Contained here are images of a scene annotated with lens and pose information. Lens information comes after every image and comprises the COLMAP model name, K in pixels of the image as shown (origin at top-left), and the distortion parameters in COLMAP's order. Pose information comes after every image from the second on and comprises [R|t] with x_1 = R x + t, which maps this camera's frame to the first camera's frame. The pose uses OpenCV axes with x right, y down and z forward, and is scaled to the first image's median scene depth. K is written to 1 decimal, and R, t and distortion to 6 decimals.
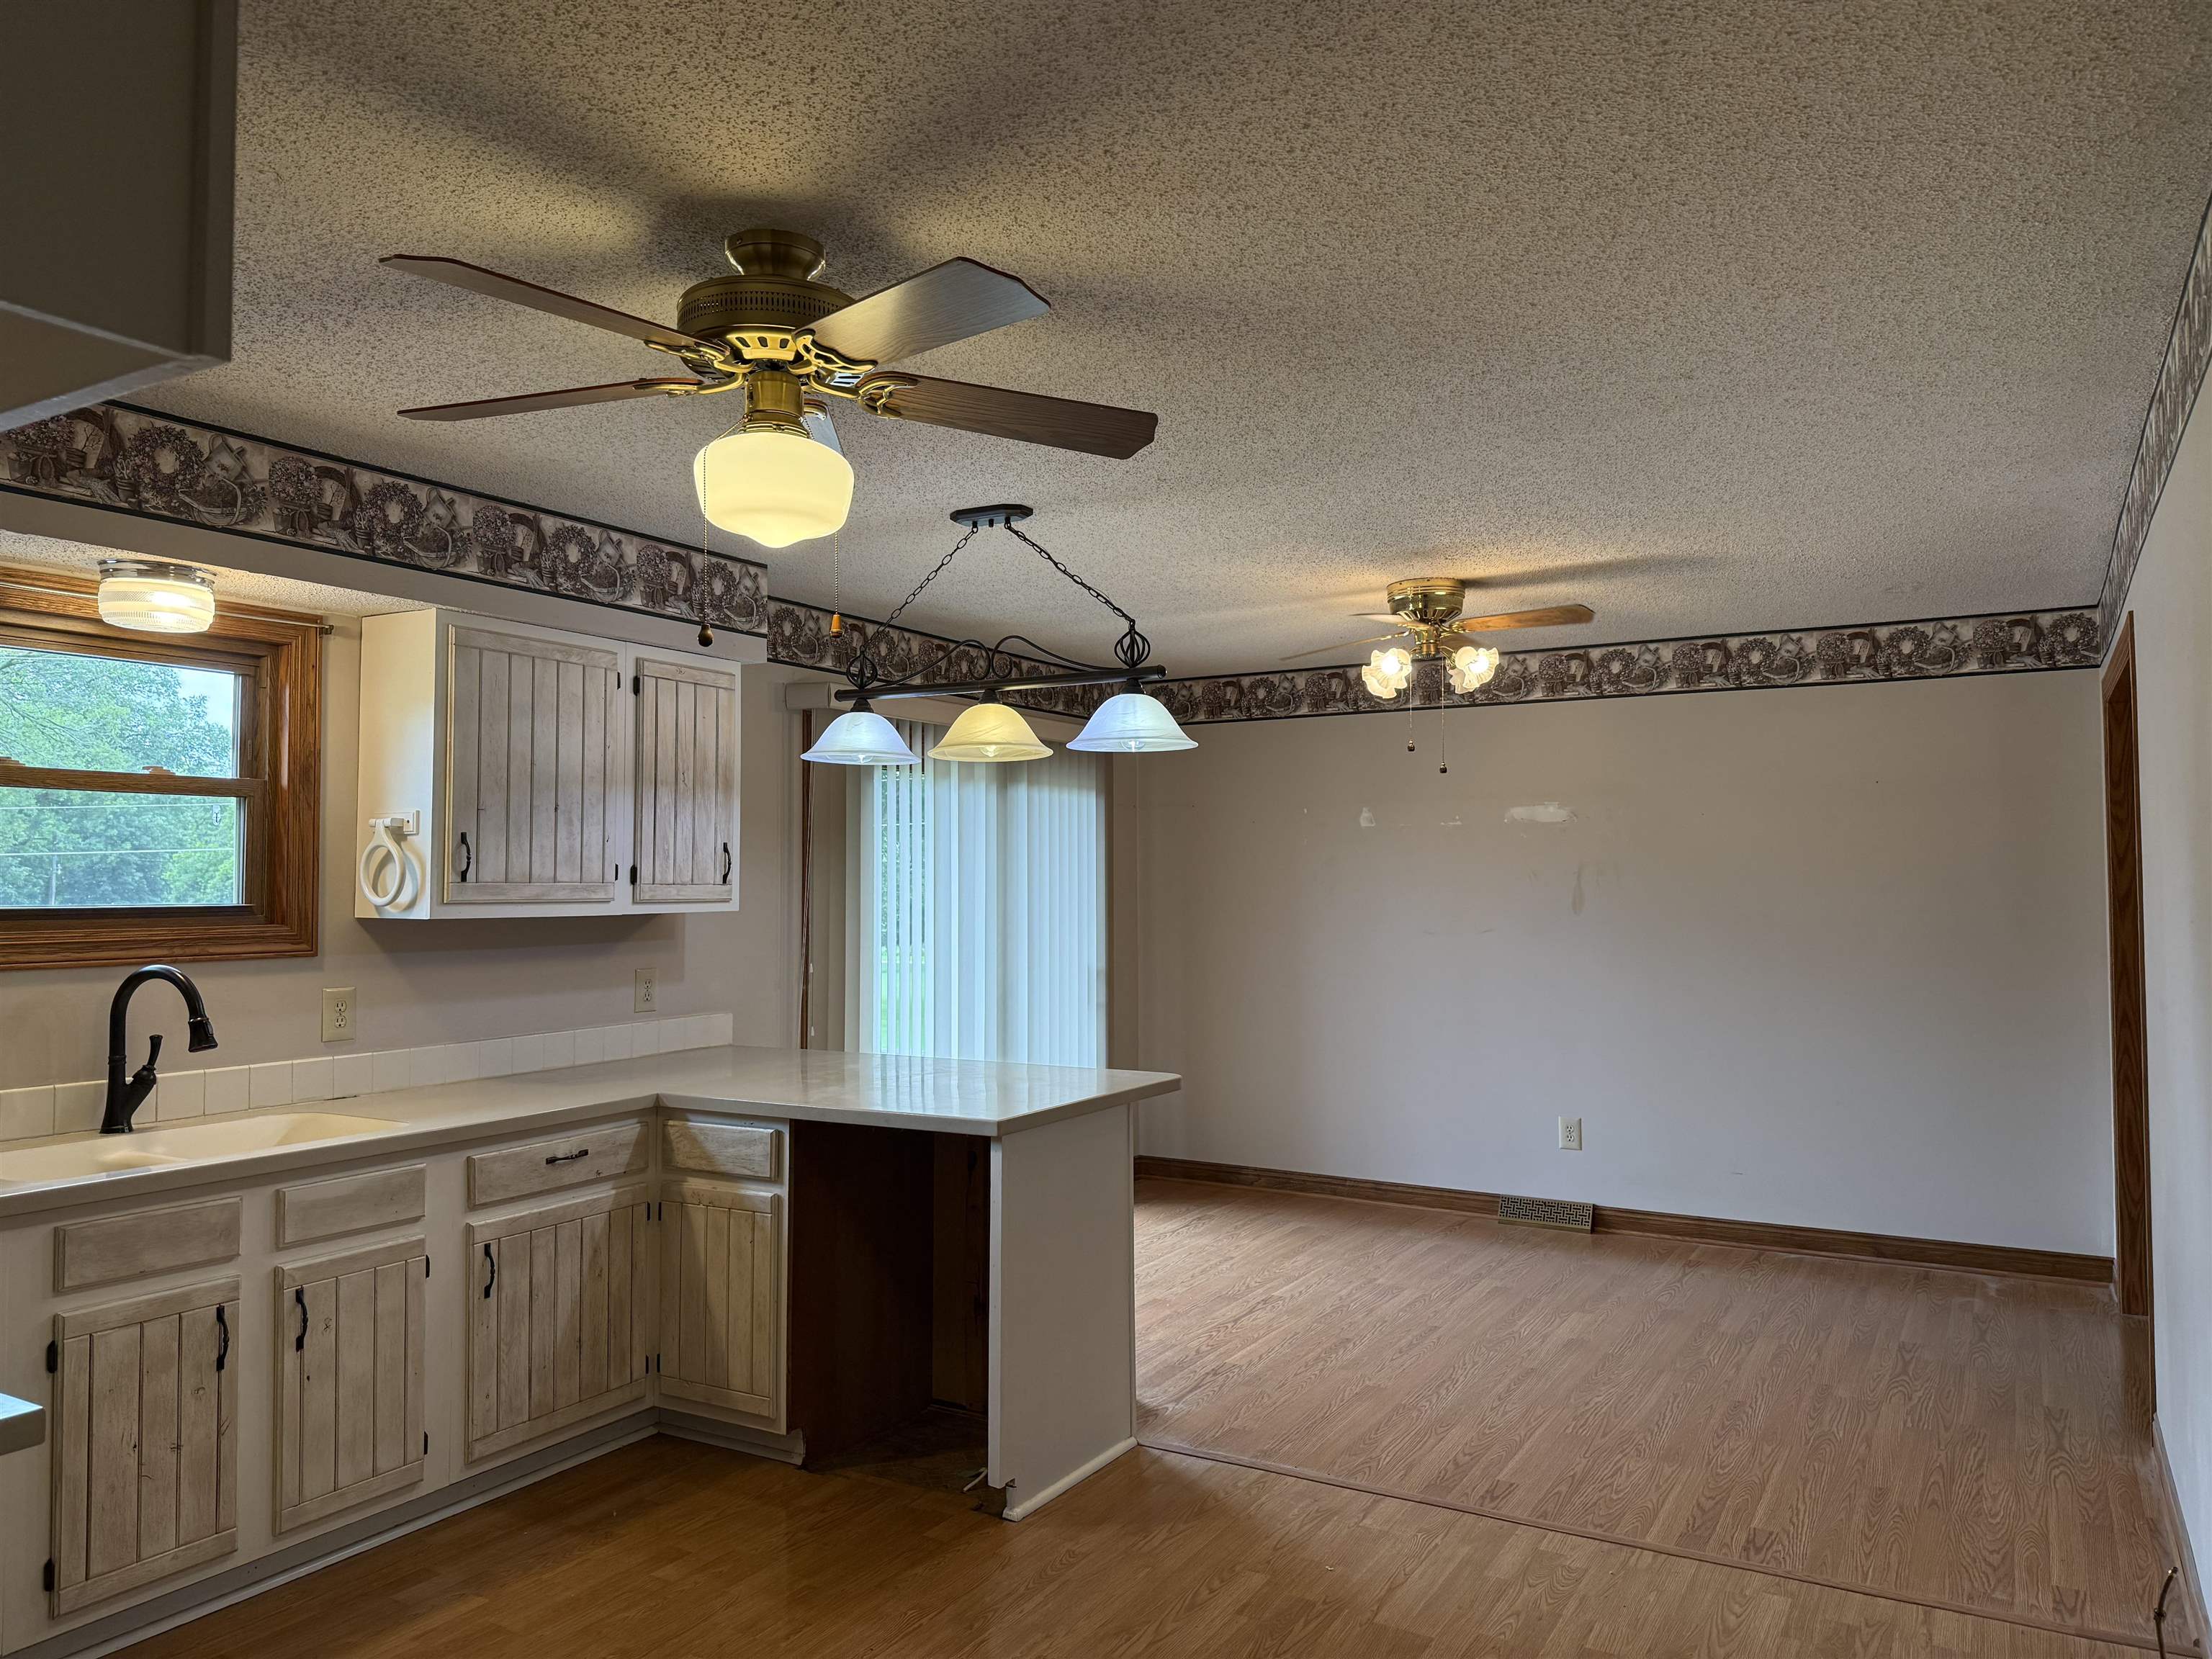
lens RADIAL K [[1542.0, 0, 1096.3], [0, 1542.0, 830.5], [0, 0, 1]] dist [0.052142, -0.073630]
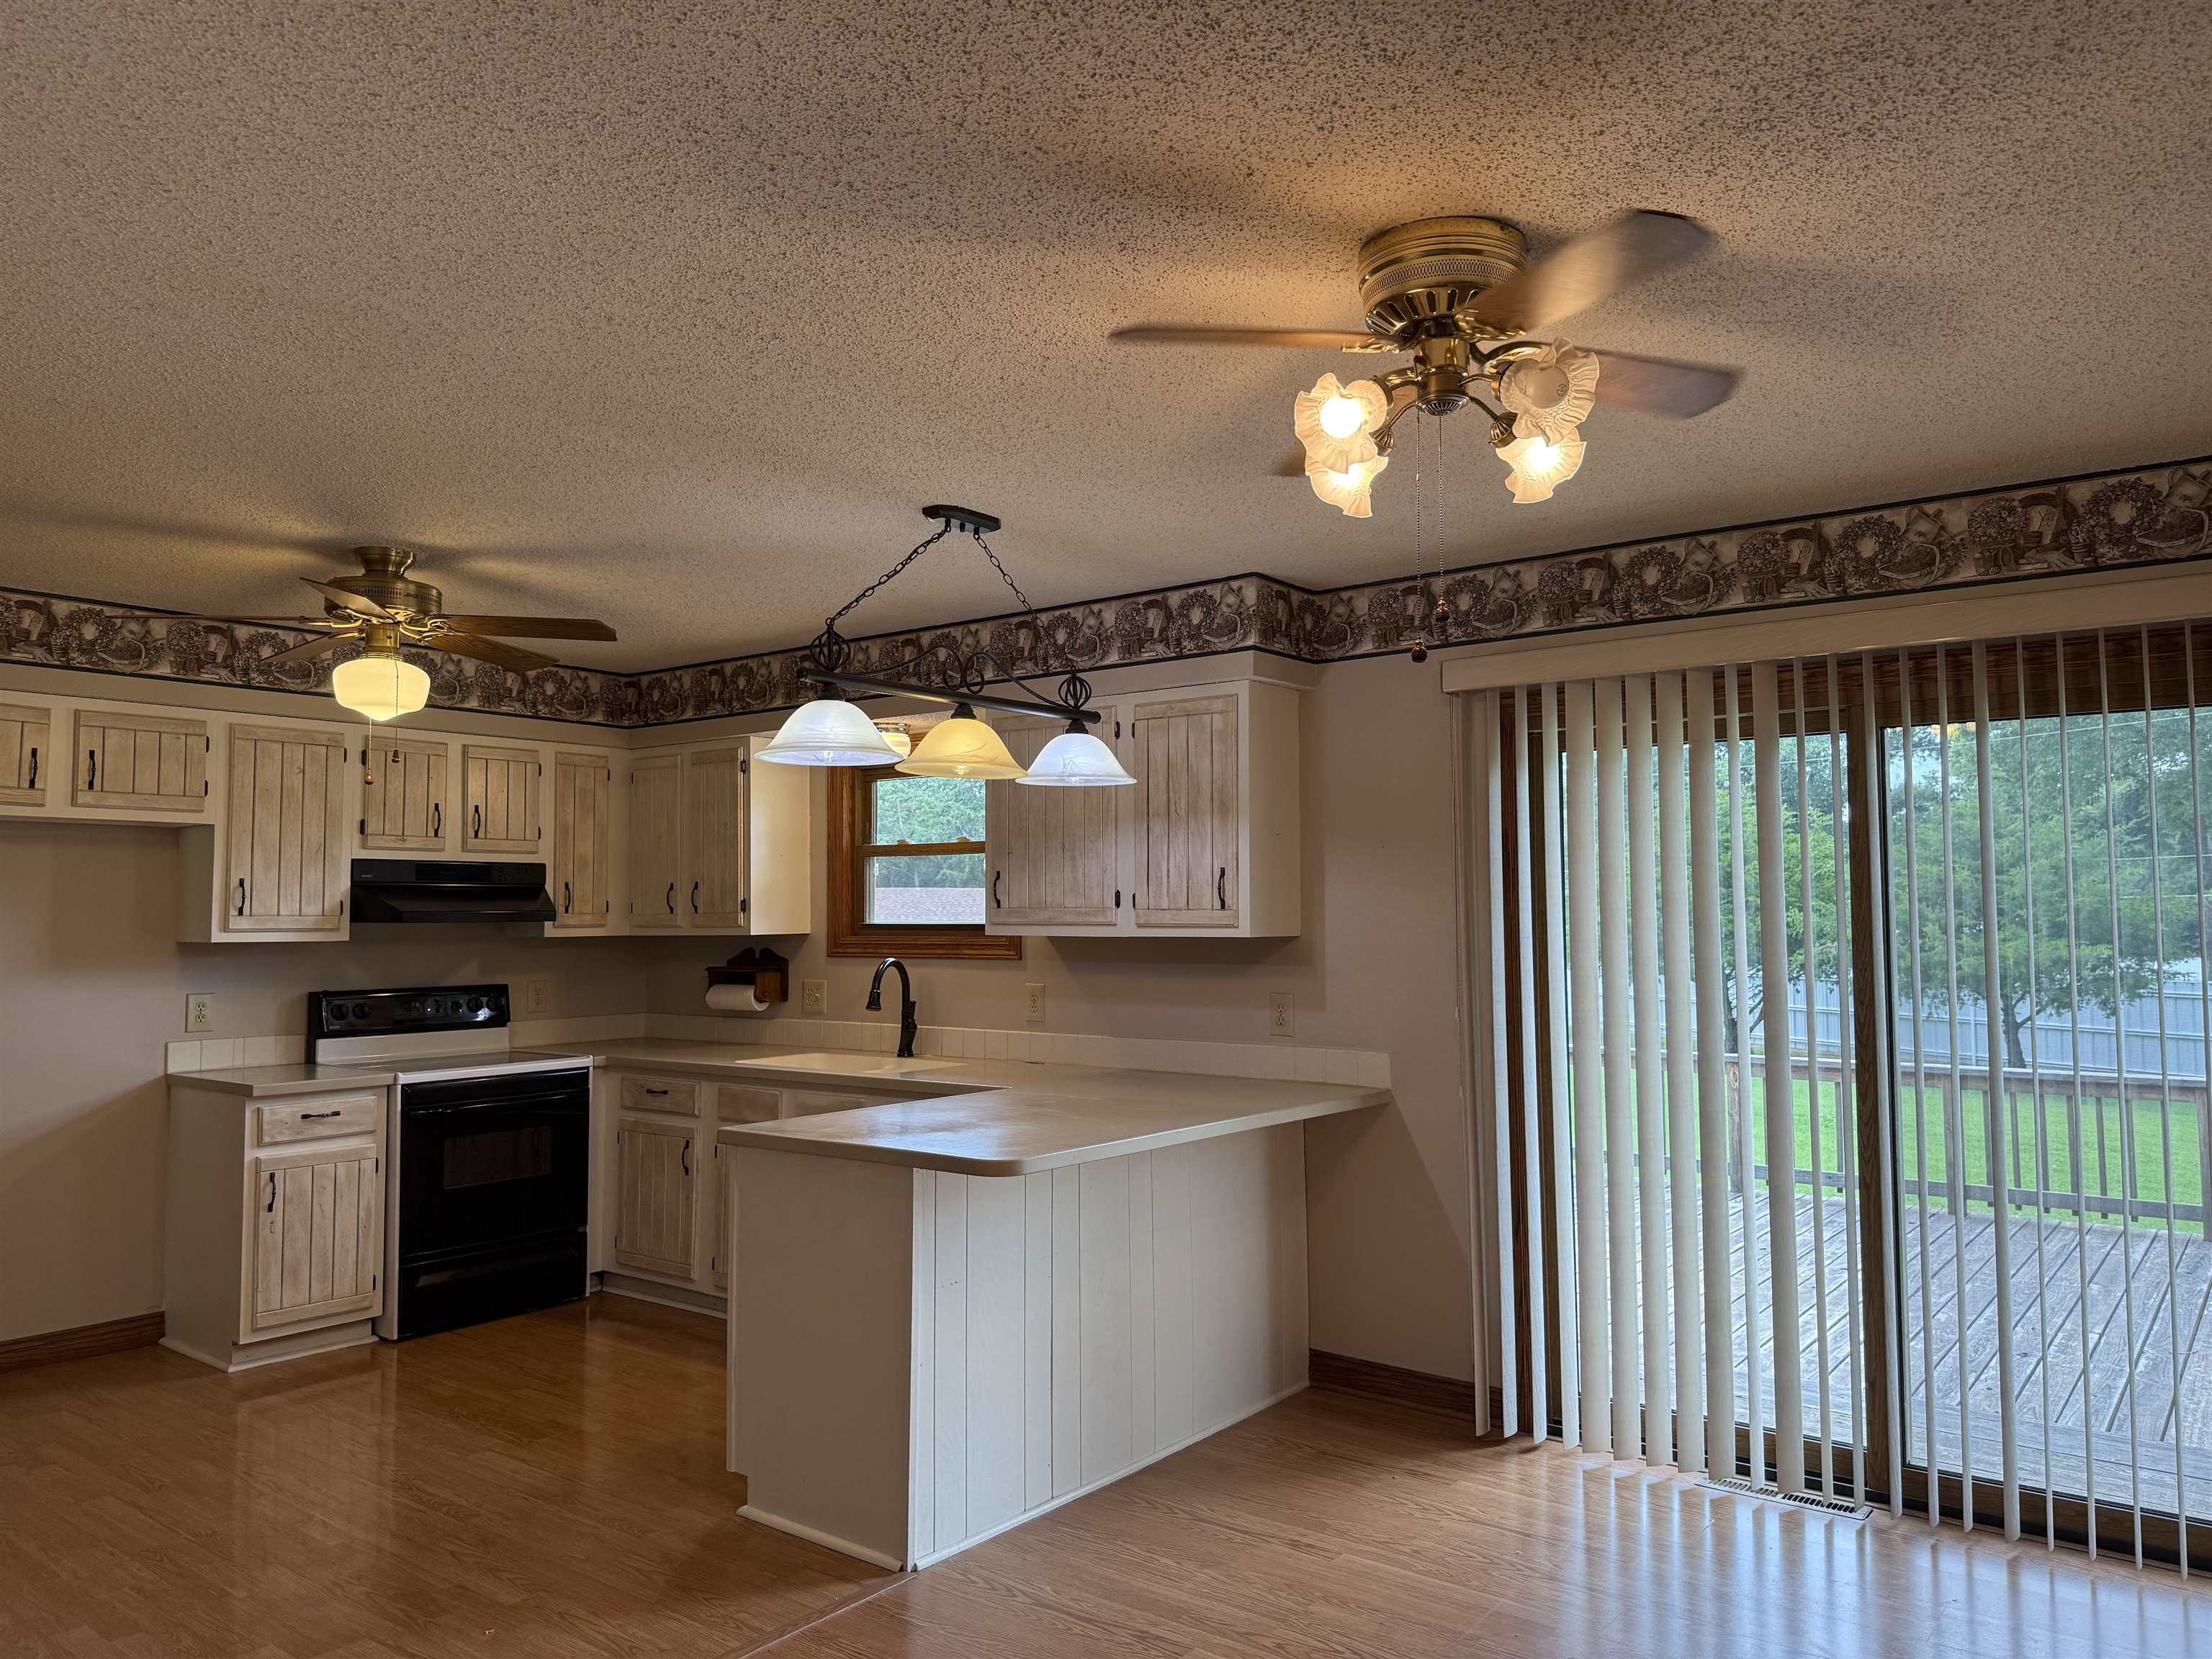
lens RADIAL K [[1556.1, 0, 1106.0], [0, 1556.1, 829.5], [0, 0, 1]] dist [0.182709, -0.318416]
pose [[-0.124399, -0.050430, -0.990950, 0.855470], [0.038232, 0.997722, -0.055574, 0.040818], [0.991495, -0.044799, -0.122187, 1.178629]]
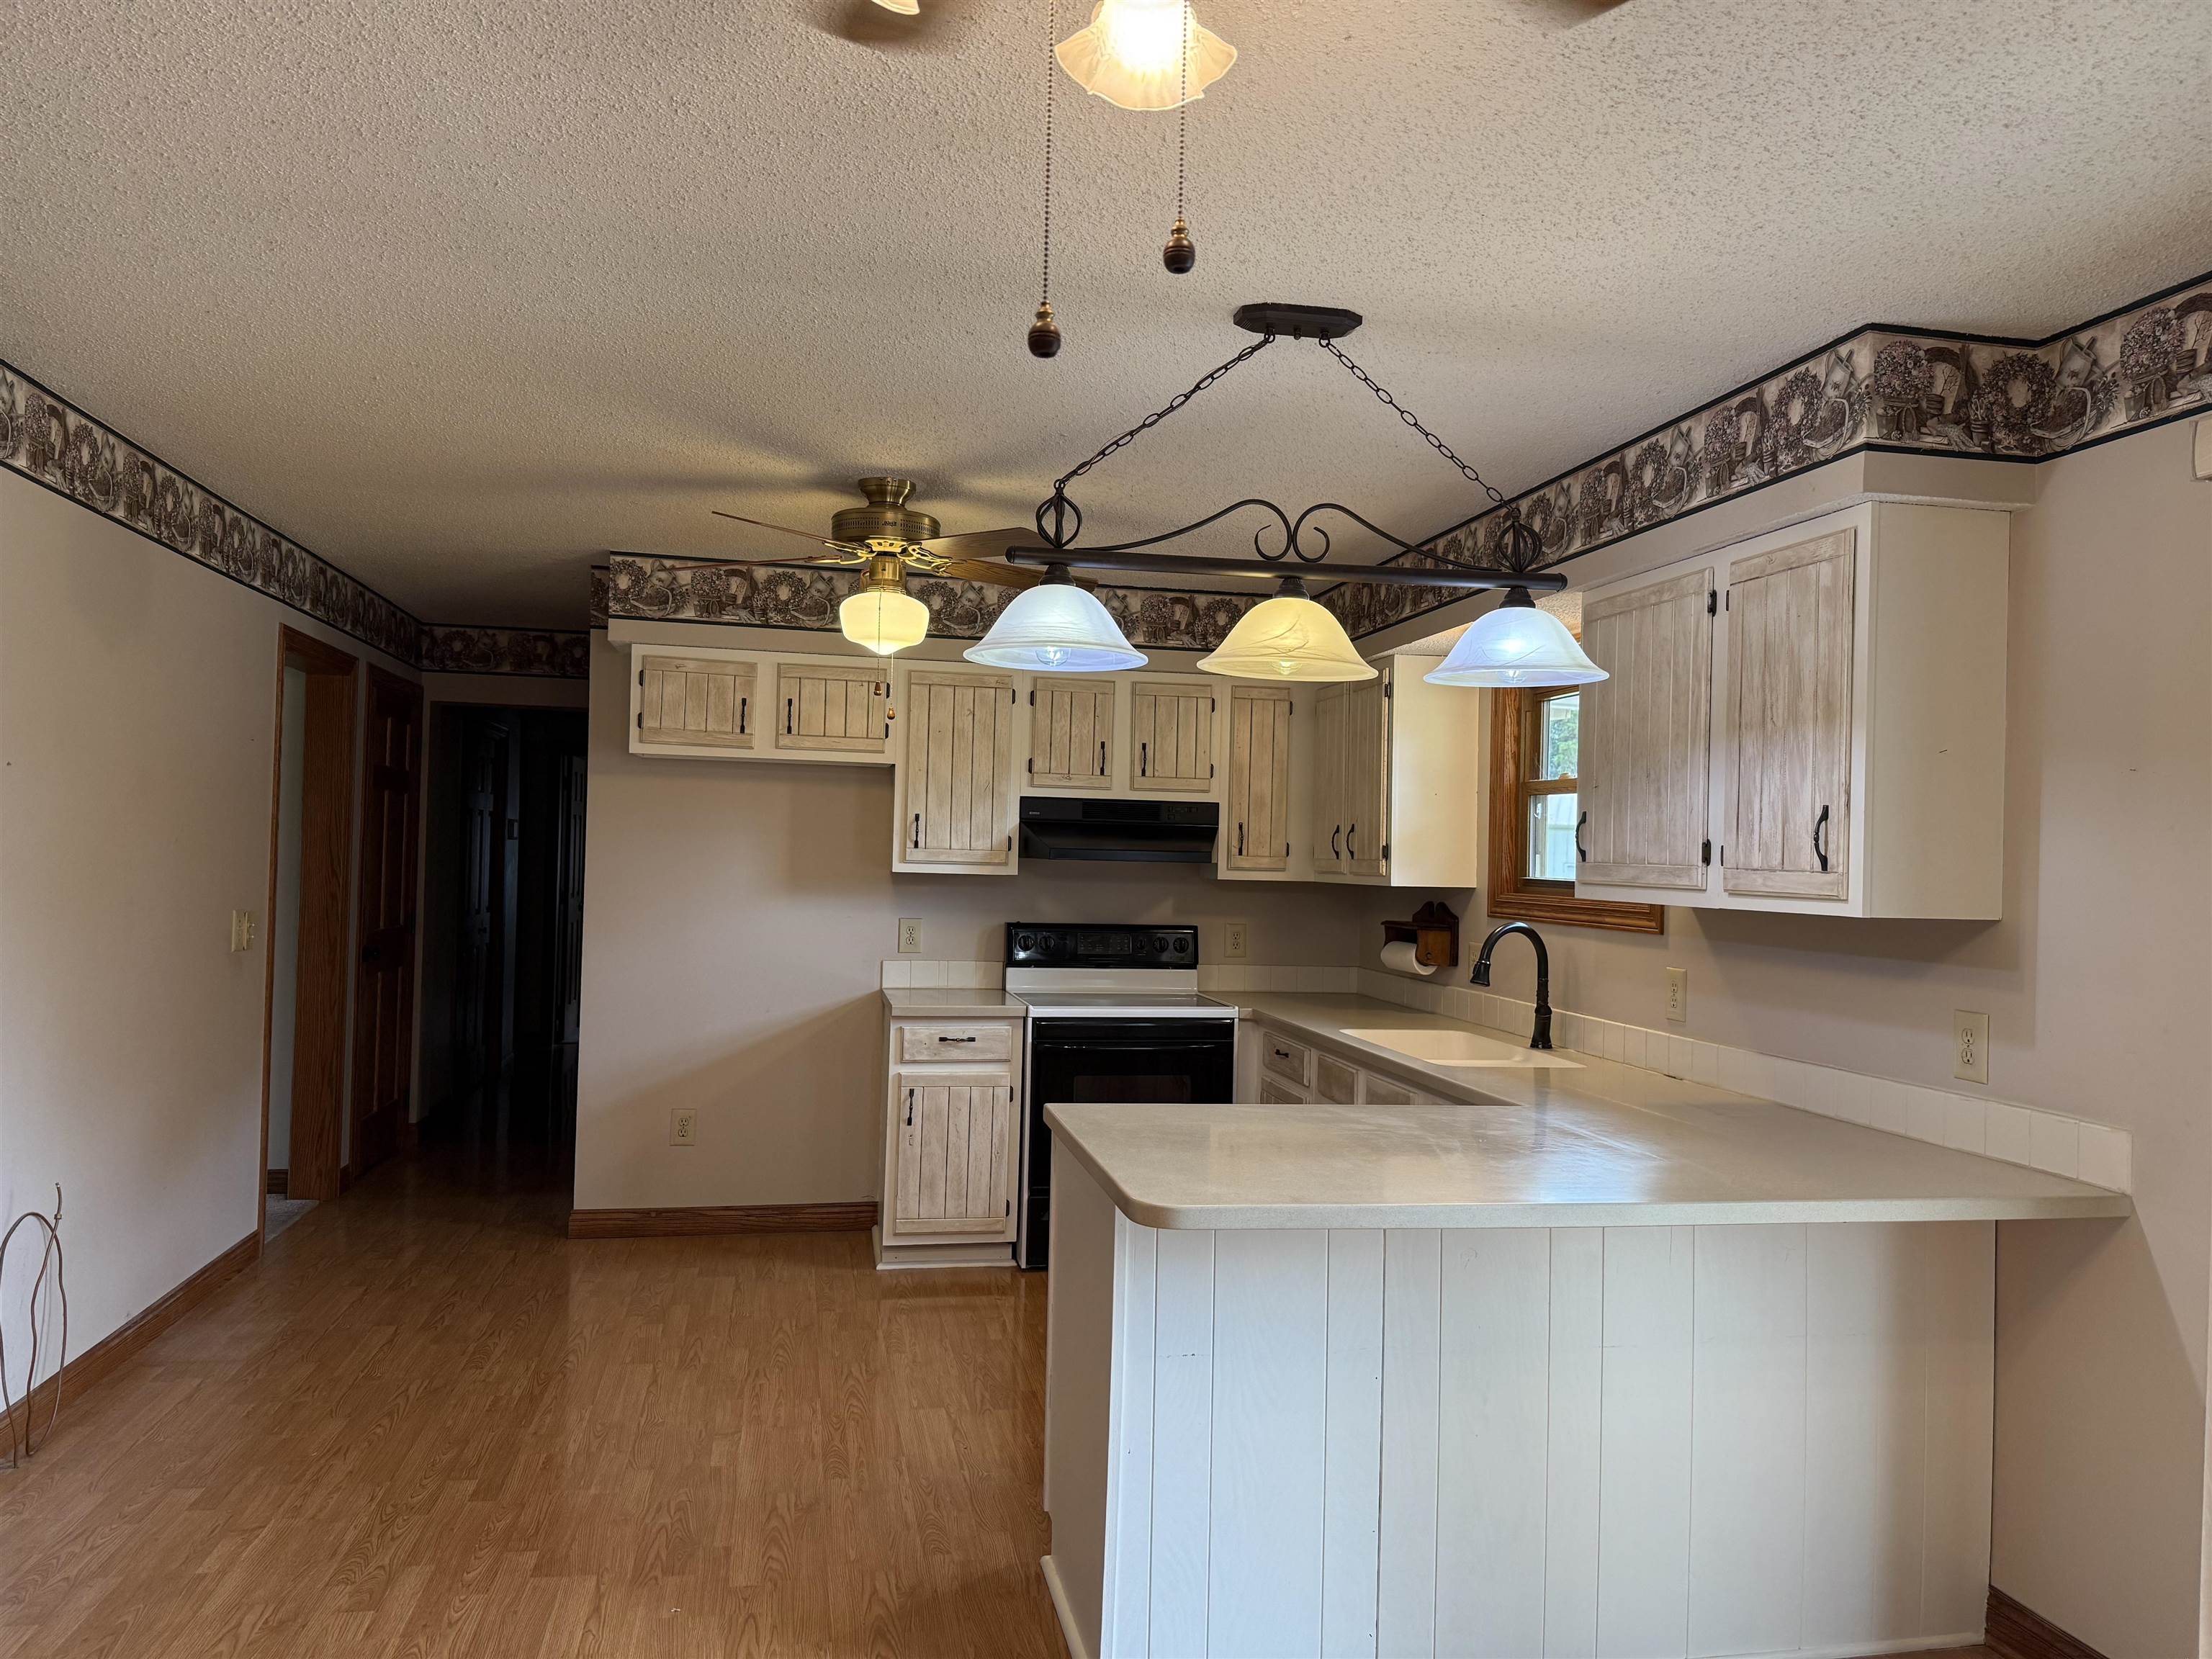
lens RADIAL K [[1542.0, 0, 1096.3], [0, 1542.0, 830.5], [0, 0, 1]] dist [0.052142, -0.073630]
pose [[-0.745017, -0.026748, -0.666509, 0.448181], [-0.001473, 0.999259, -0.038455, 0.048097], [0.667044, -0.027668, -0.744504, 1.428317]]
